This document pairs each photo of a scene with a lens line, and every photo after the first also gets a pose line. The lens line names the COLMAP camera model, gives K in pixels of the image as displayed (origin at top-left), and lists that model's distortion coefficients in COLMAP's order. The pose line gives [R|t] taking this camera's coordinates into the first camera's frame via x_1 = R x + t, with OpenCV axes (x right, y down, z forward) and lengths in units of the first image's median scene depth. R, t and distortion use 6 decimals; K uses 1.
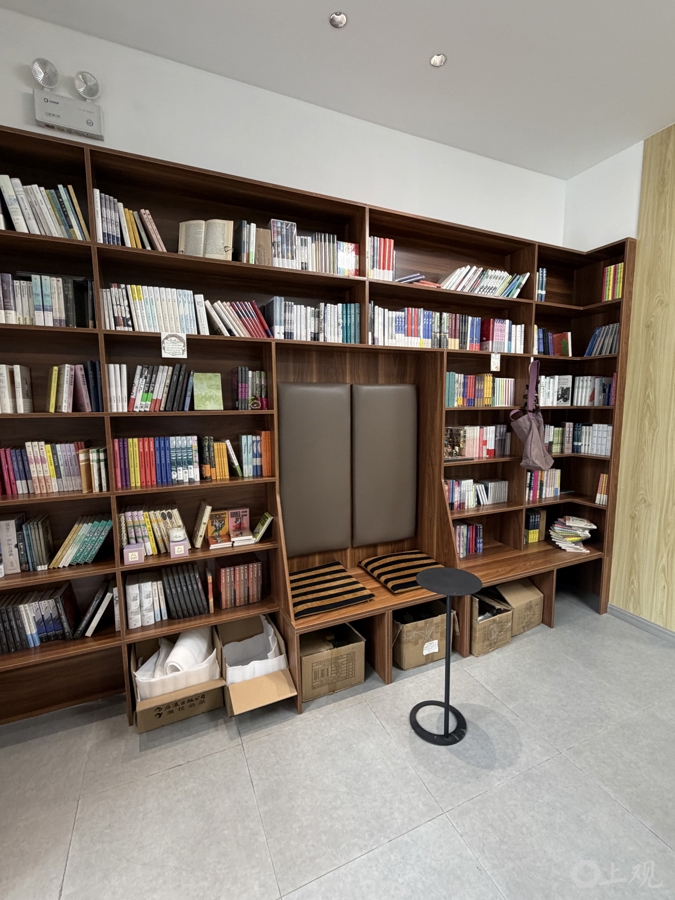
lens RADIAL K [[416.6, 0, 340.5], [0, 416.6, 448.0], [0, 0, 1]] dist [0.001790, 0.000067]
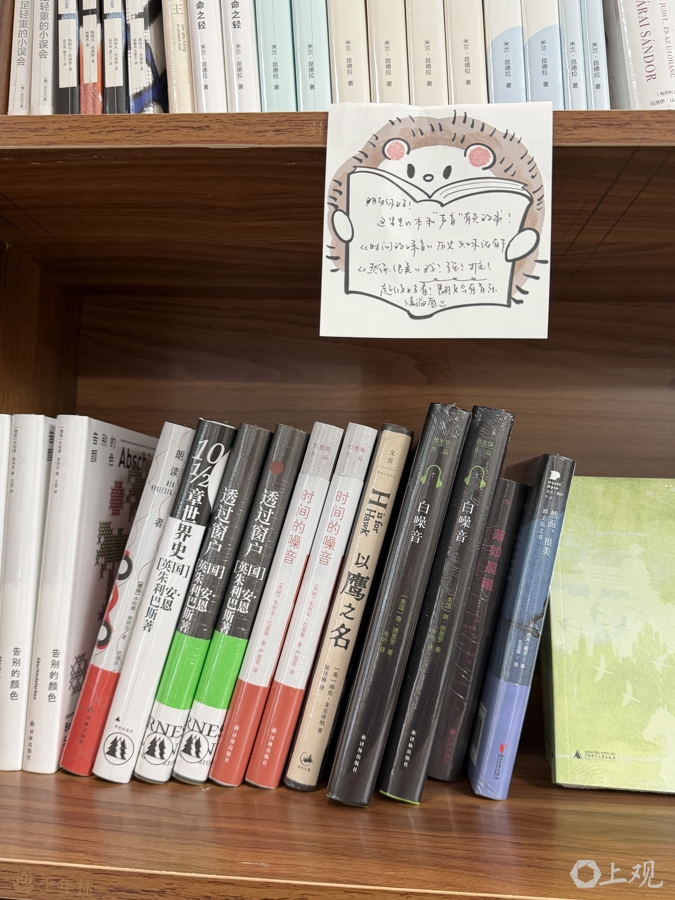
lens RADIAL K [[734.9, 0, 338.3], [0, 734.9, 449.8], [0, 0, 1]] dist [0.001463, -0.000004]
pose [[0.891366, -0.006240, -0.453242, -0.326832], [-0.084828, 0.979944, -0.180316, -0.149870], [0.445277, 0.199175, 0.872959, 0.811692]]
